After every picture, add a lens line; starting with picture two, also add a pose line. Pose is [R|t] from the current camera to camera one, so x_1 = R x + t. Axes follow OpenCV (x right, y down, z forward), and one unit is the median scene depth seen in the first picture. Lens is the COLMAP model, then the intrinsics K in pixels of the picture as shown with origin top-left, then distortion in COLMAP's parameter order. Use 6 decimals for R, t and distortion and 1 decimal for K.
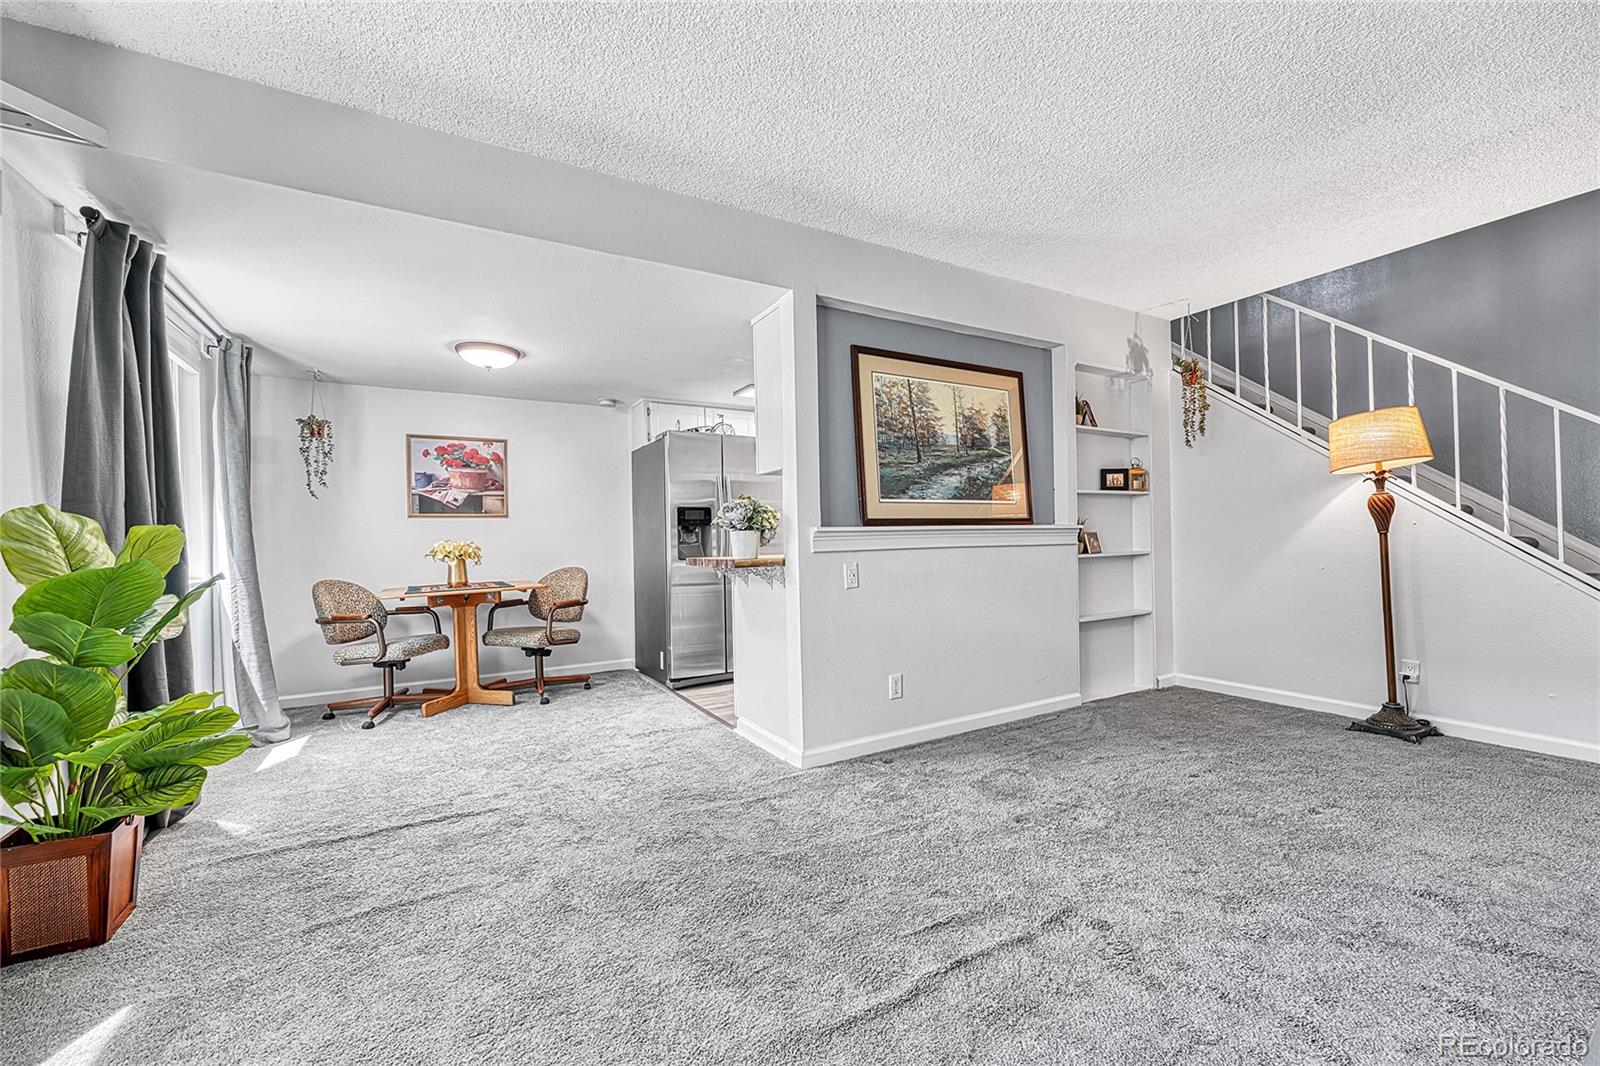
lens RADIAL K [[633.6, 0, 799.9], [0, 633.6, 541.9], [0, 0, 1]] dist [-0.002354, 0.000450]
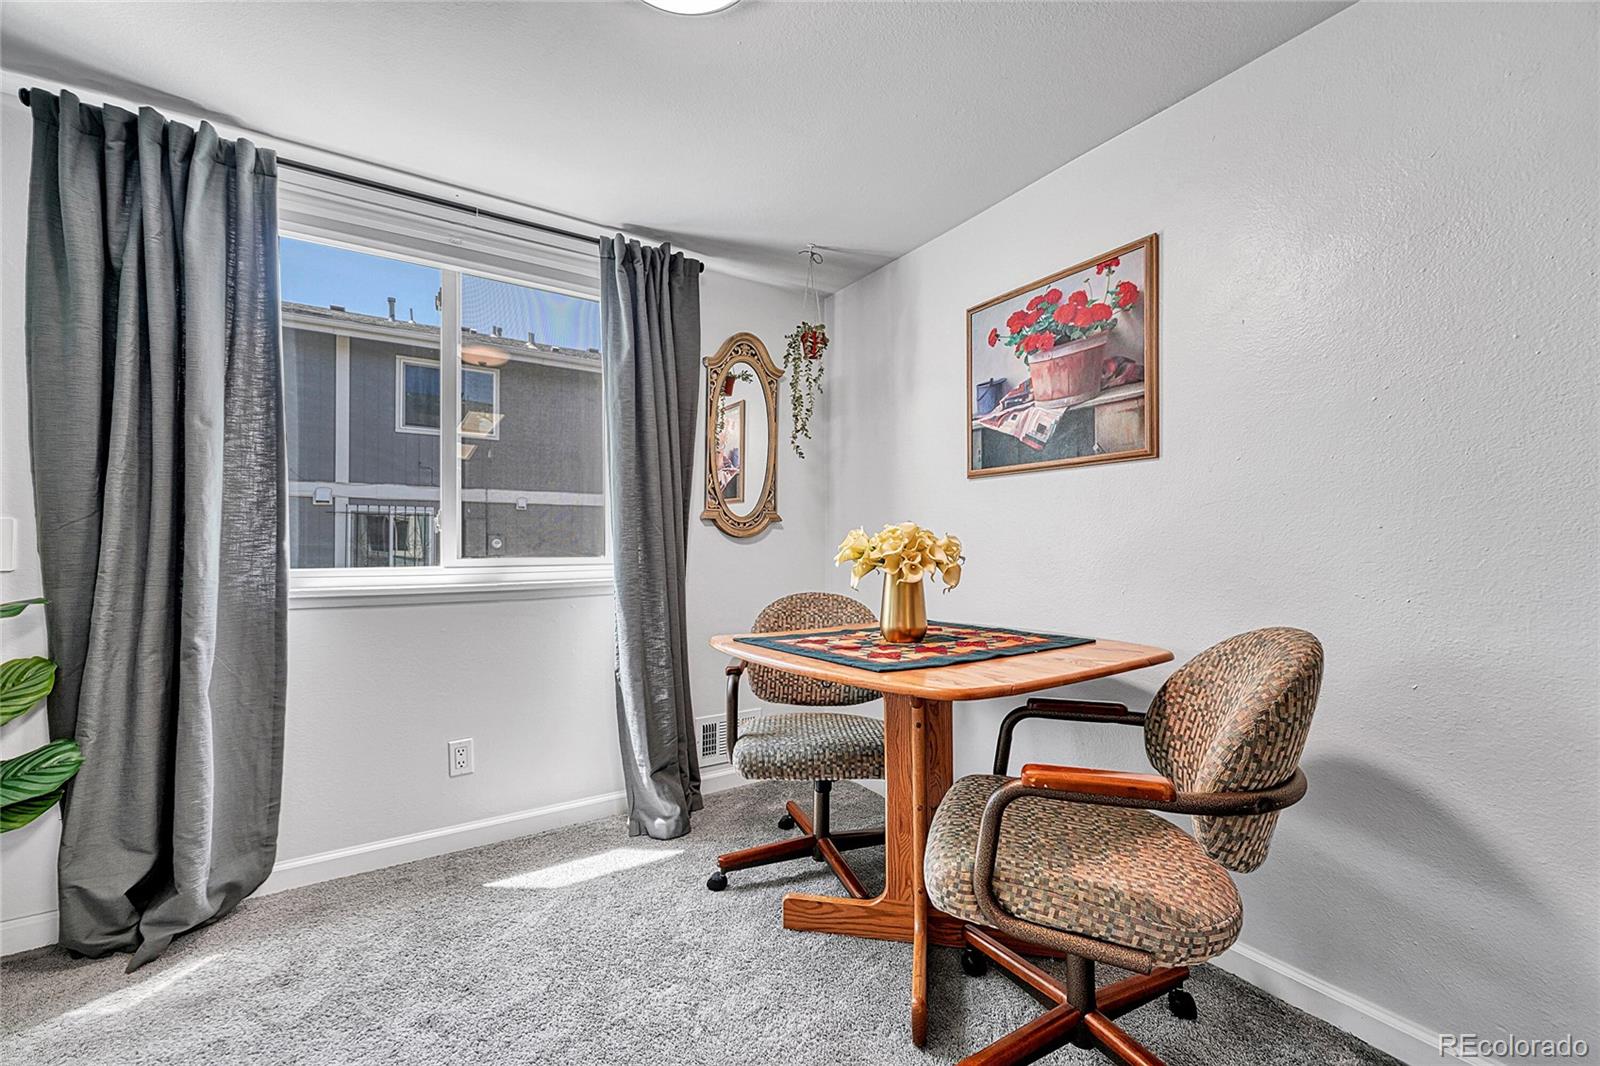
lens RADIAL K [[633.6, 0, 799.9], [0, 633.6, 541.9], [0, 0, 1]] dist [-0.002354, 0.000450]
pose [[0.055987, 0.014011, -0.998333, -0.155754], [-0.000585, 0.999902, 0.014000, 0.003904], [0.998431, -0.000200, 0.055990, 0.974646]]
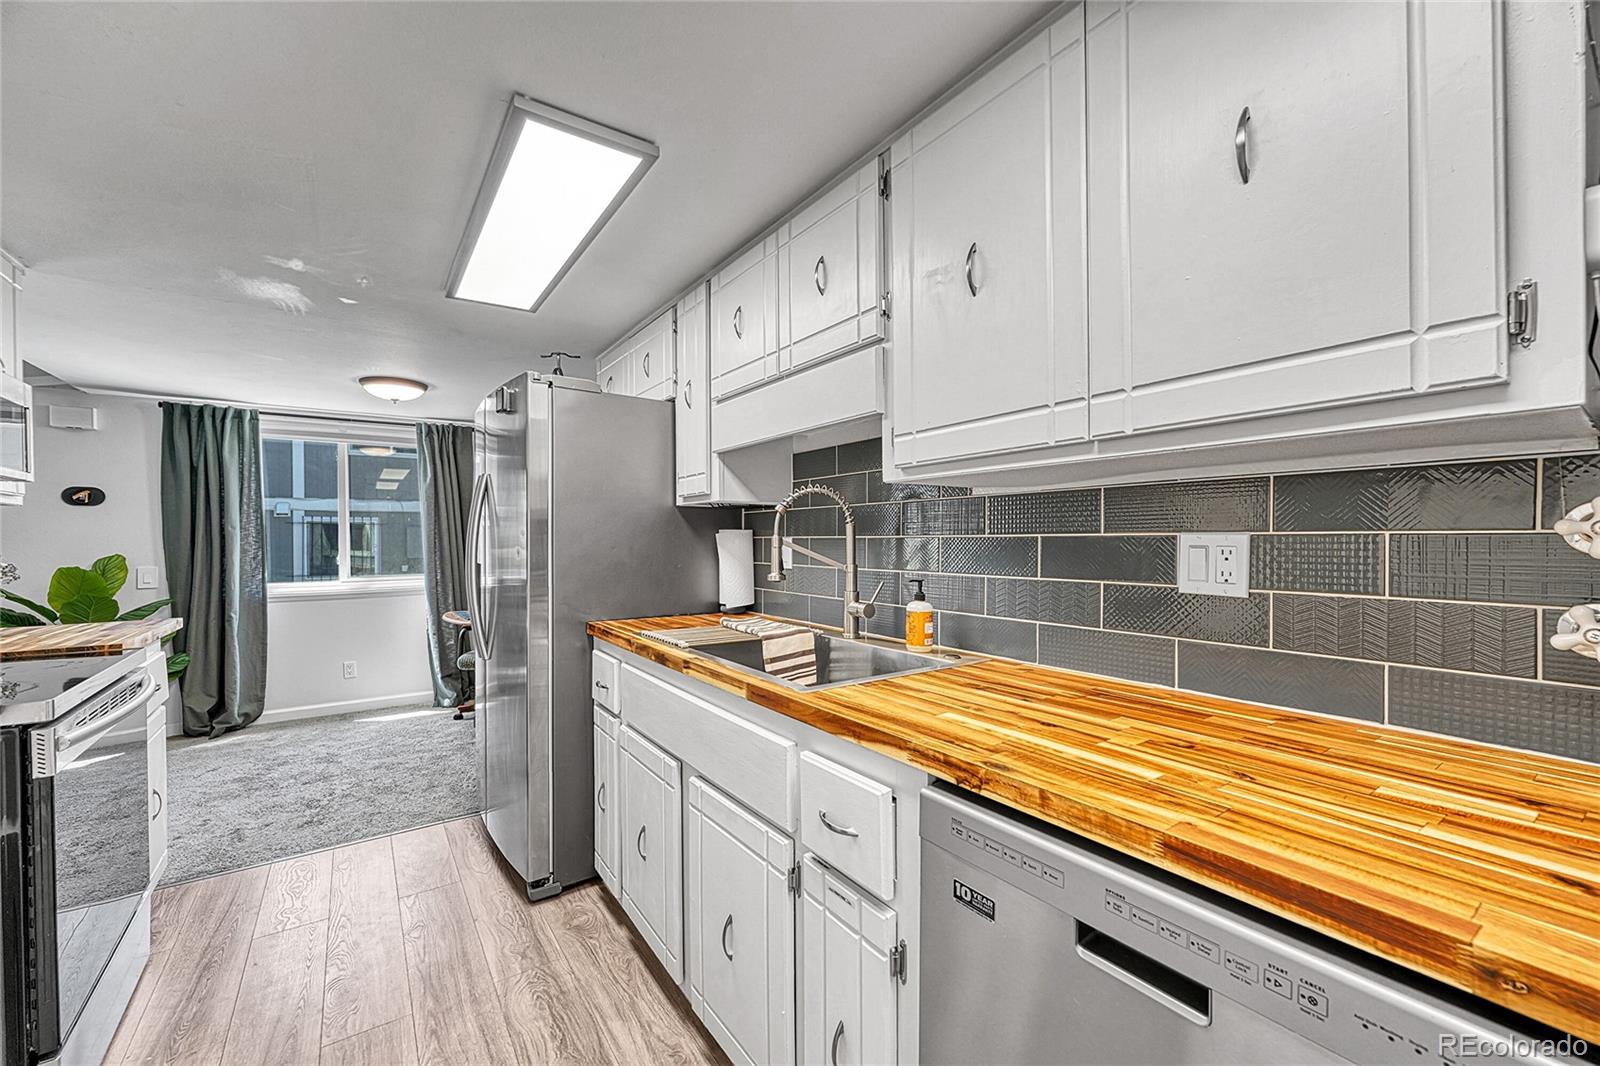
lens RADIAL K [[634.3, 0, 798.5], [0, 634.3, 542.4], [0, 0, 1]] dist [-0.005515, 0.000602]
pose [[0.093698, 0.029009, -0.995178, 0.533553], [0.005400, 0.999546, 0.029645, -0.070410], [0.995586, -0.008151, 0.093499, 1.440117]]
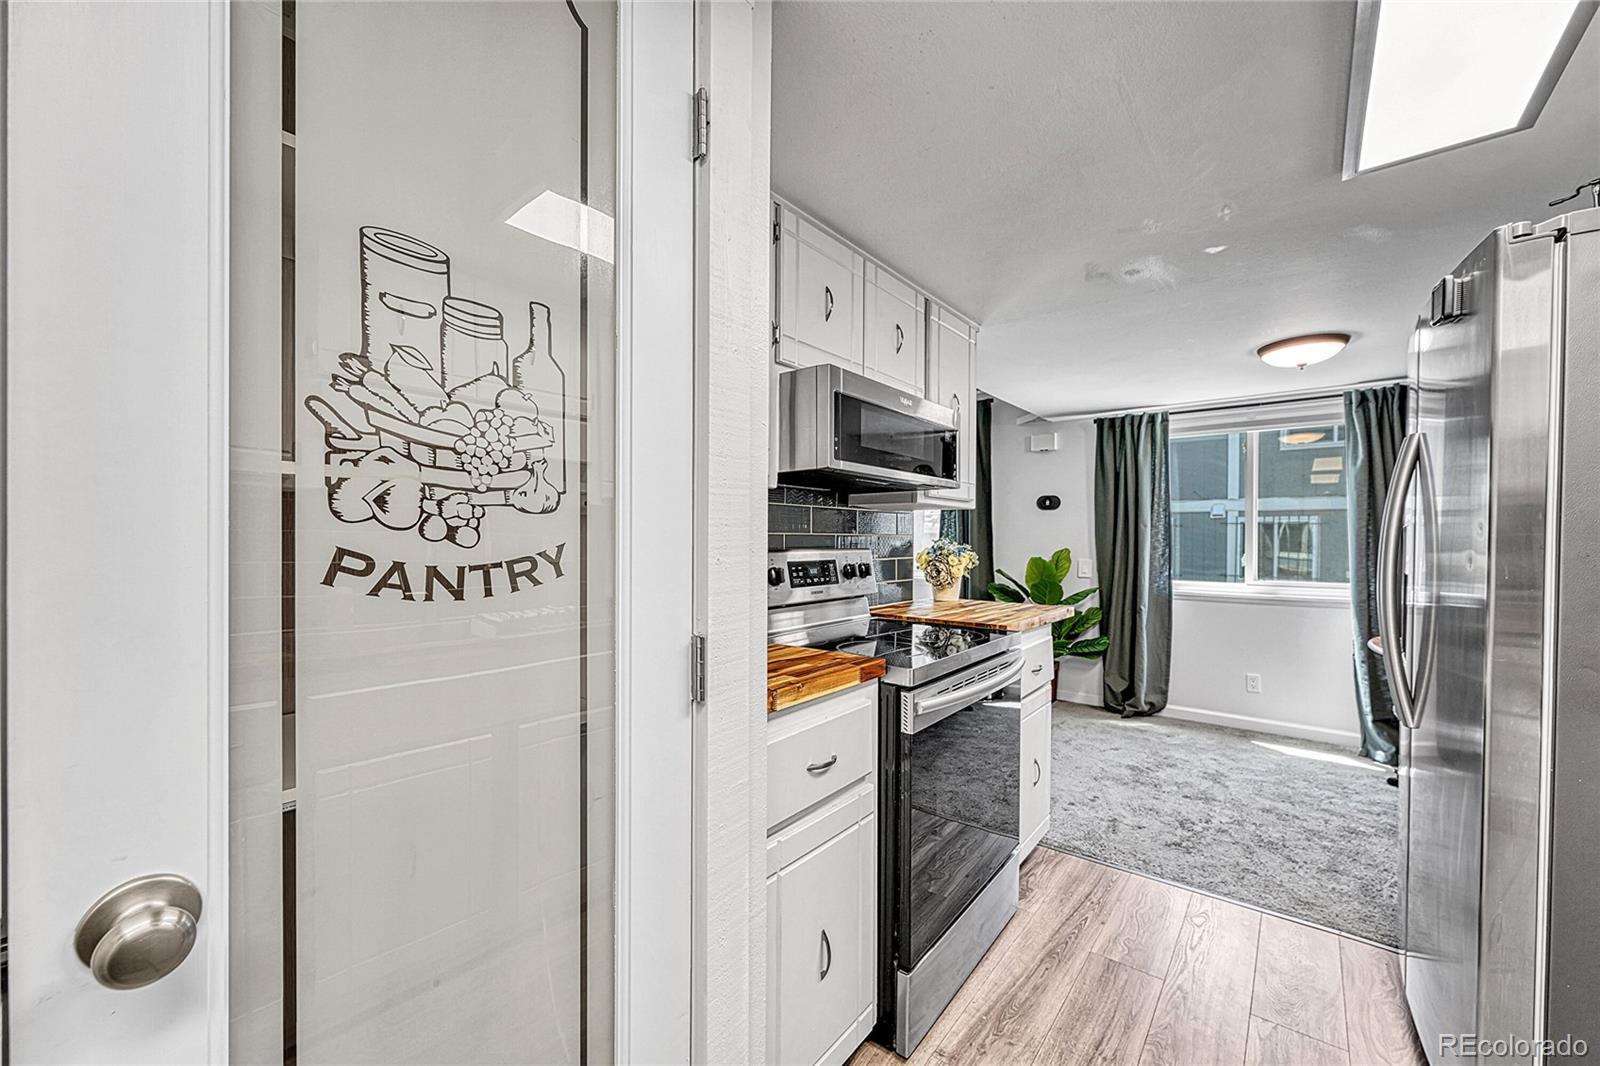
lens RADIAL K [[629.0, 0, 797.8], [0, 629.0, 542.2], [0, 0, 1]] dist [-0.000378, 0.000003]
pose [[-0.930280, 0.018402, -0.366388, 0.379629], [0.014393, 0.999803, 0.013669, -0.064241], [0.366568, 0.007442, -0.930362, 1.413802]]
